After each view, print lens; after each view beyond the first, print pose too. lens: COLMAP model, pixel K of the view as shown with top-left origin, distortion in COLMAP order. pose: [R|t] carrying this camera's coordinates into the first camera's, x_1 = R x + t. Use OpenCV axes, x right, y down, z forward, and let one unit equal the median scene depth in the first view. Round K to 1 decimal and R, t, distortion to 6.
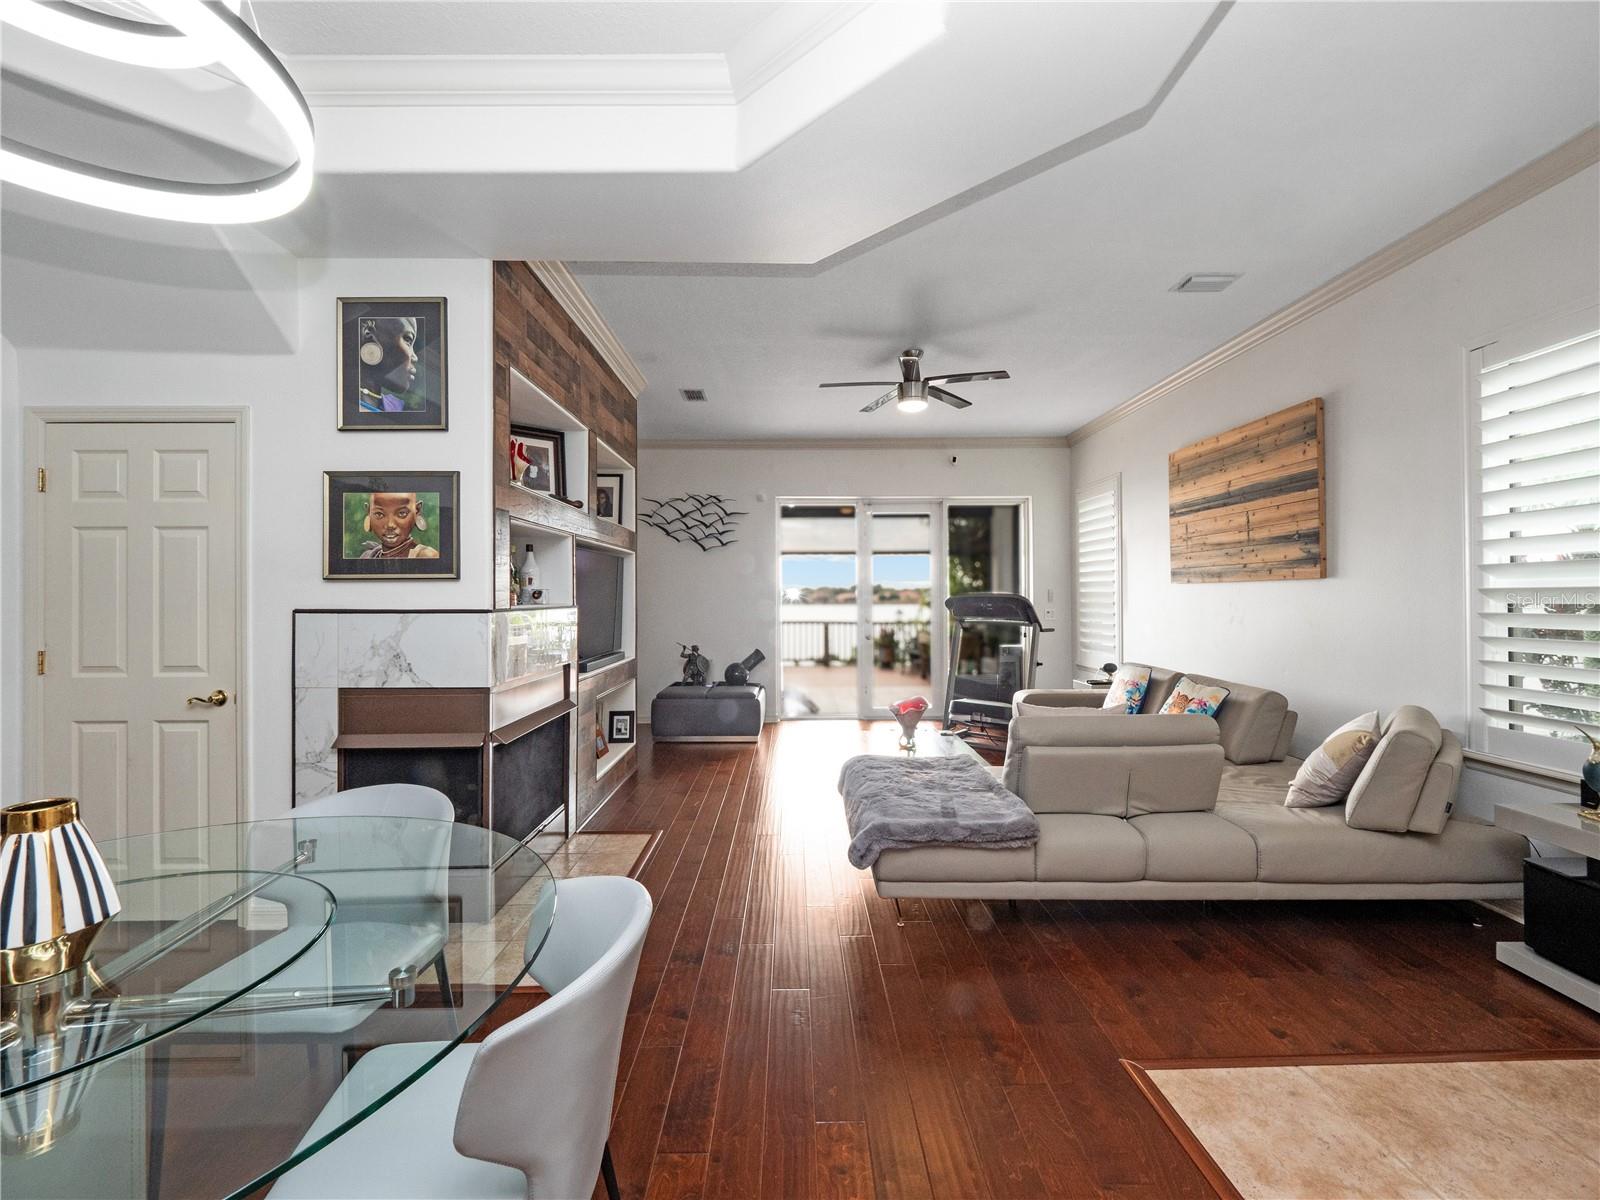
lens RADIAL K [[681.1, 0, 788.2], [0, 681.1, 609.6], [0, 0, 1]] dist [0.013565, -0.013054]
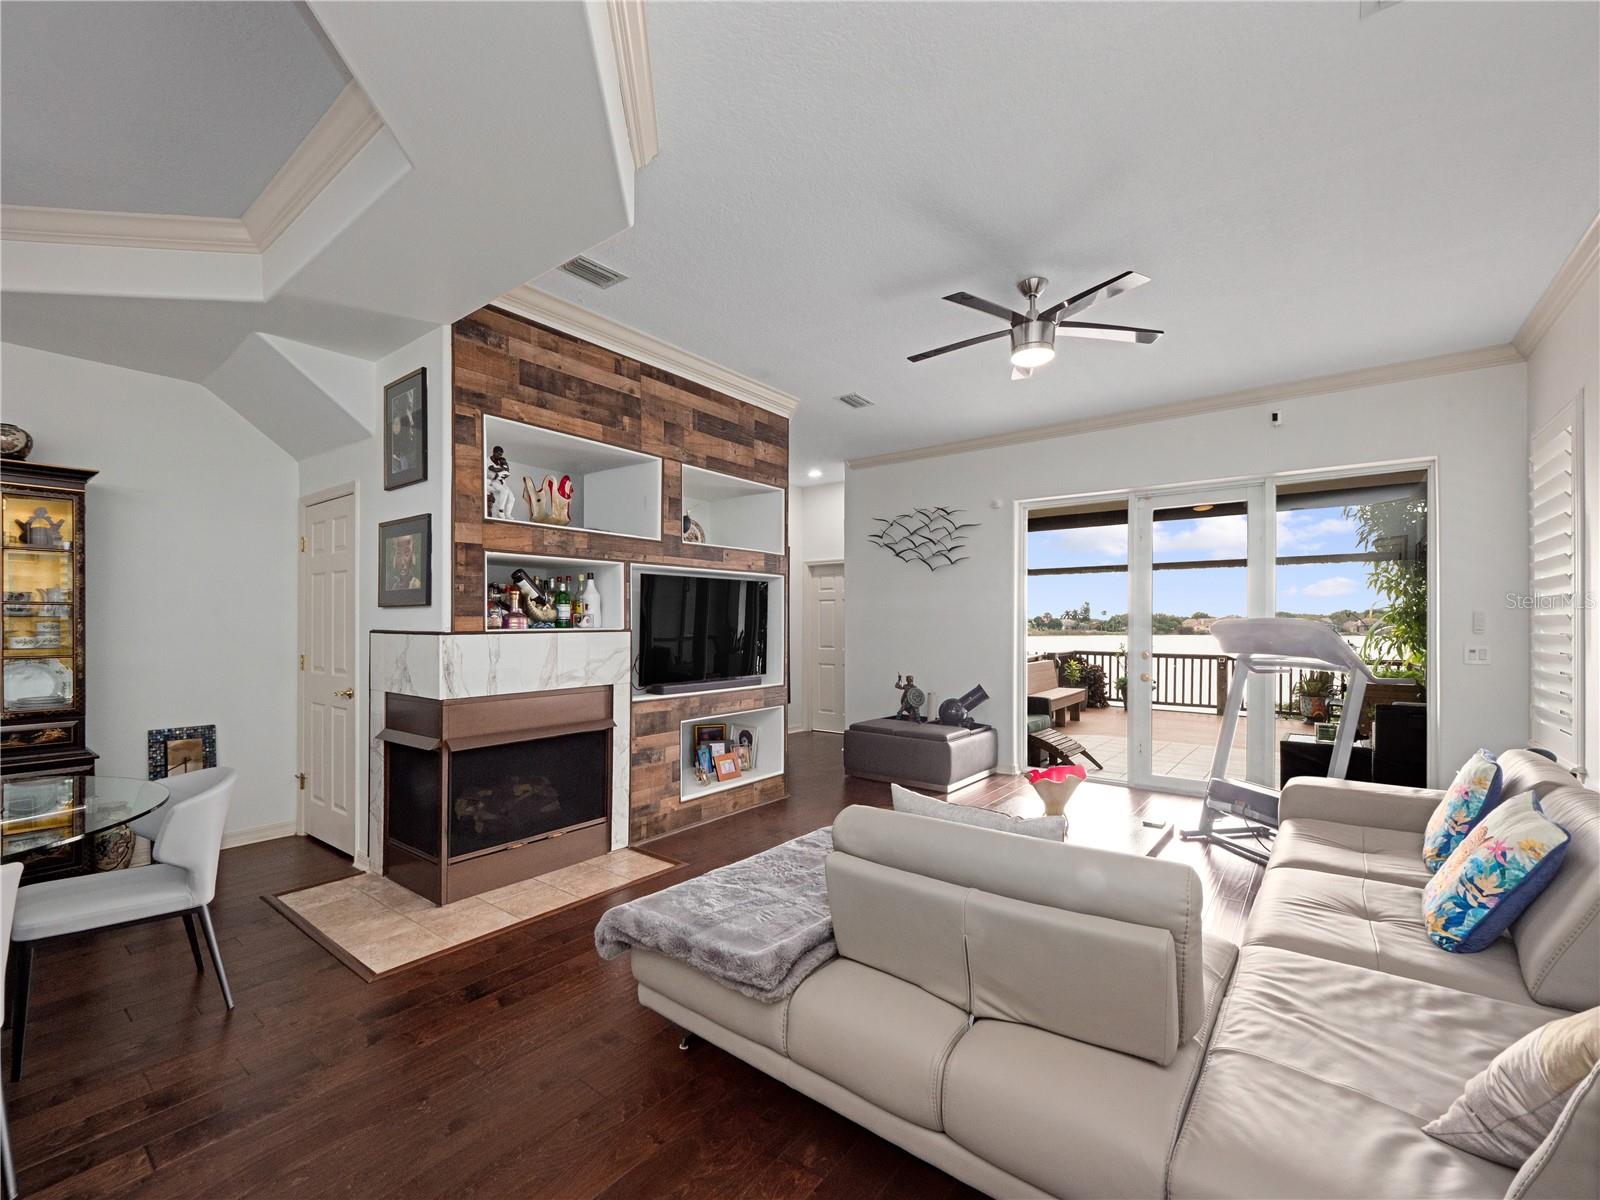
lens RADIAL K [[680.7, 0, 795.7], [0, 680.7, 642.0], [0, 0, 1]] dist [0.001899, -0.000081]
pose [[0.785305, 0.021638, -0.618731, 0.299751], [-0.015448, 0.999763, 0.015356, -0.004432], [0.618917, -0.002501, 0.785453, 0.194016]]
